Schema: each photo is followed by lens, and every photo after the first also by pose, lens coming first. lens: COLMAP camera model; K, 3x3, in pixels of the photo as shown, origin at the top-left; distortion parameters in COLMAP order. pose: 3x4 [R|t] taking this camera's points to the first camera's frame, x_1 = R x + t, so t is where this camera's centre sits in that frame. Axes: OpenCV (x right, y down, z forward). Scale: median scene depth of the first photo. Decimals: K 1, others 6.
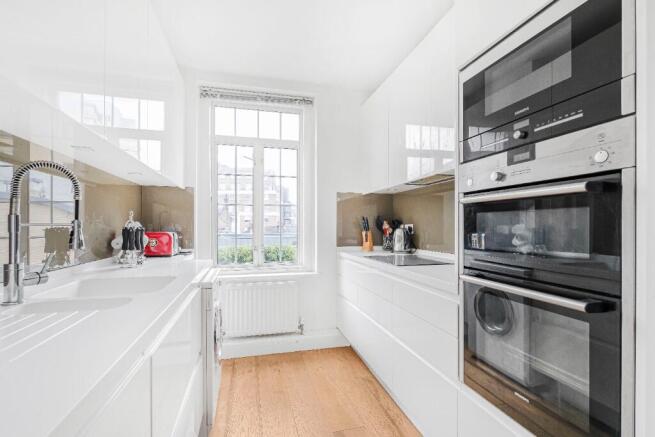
lens RADIAL K [[308.3, 0, 329.2], [0, 308.3, 226.9], [0, 0, 1]] dist [0.000320, 0.000029]
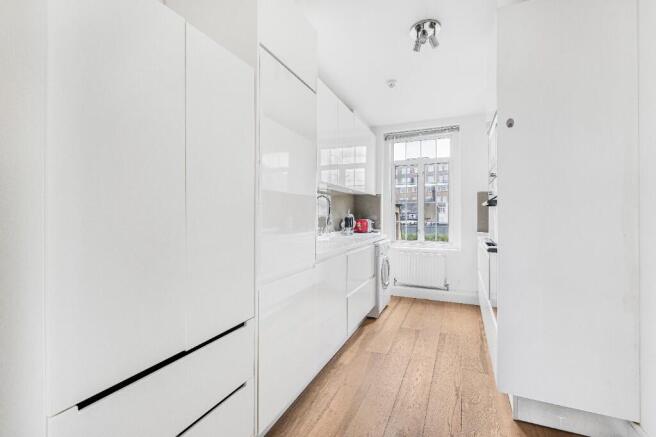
lens RADIAL K [[289.4, 0, 328.6], [0, 289.4, 210.8], [0, 0, 1]] dist [-0.000855, -0.000085]
pose [[0.782671, -0.006804, -0.622398, 0.346712], [-0.006245, 0.999804, -0.018783, -0.001875], [0.622404, 0.018588, 0.782475, -0.455798]]
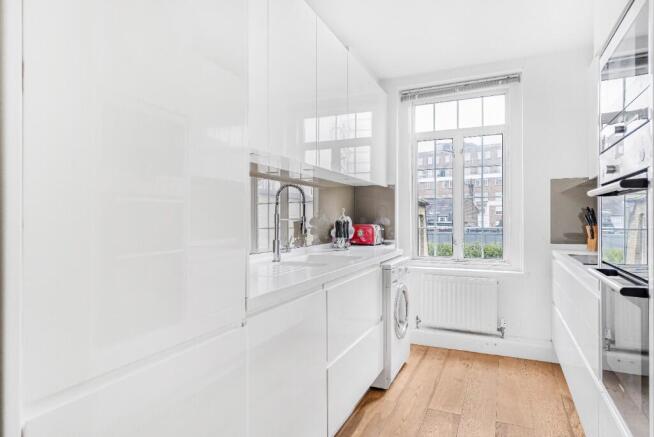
lens RADIAL K [[375.5, 0, 327.0], [0, 375.5, 218.5], [0, 0, 1]] dist [0.004839, 0.000644]
pose [[0.772482, -0.004834, -0.635018, 0.232531], [0.001538, 0.999982, -0.005742, 0.000641], [0.635034, 0.003459, 0.772476, -0.200300]]
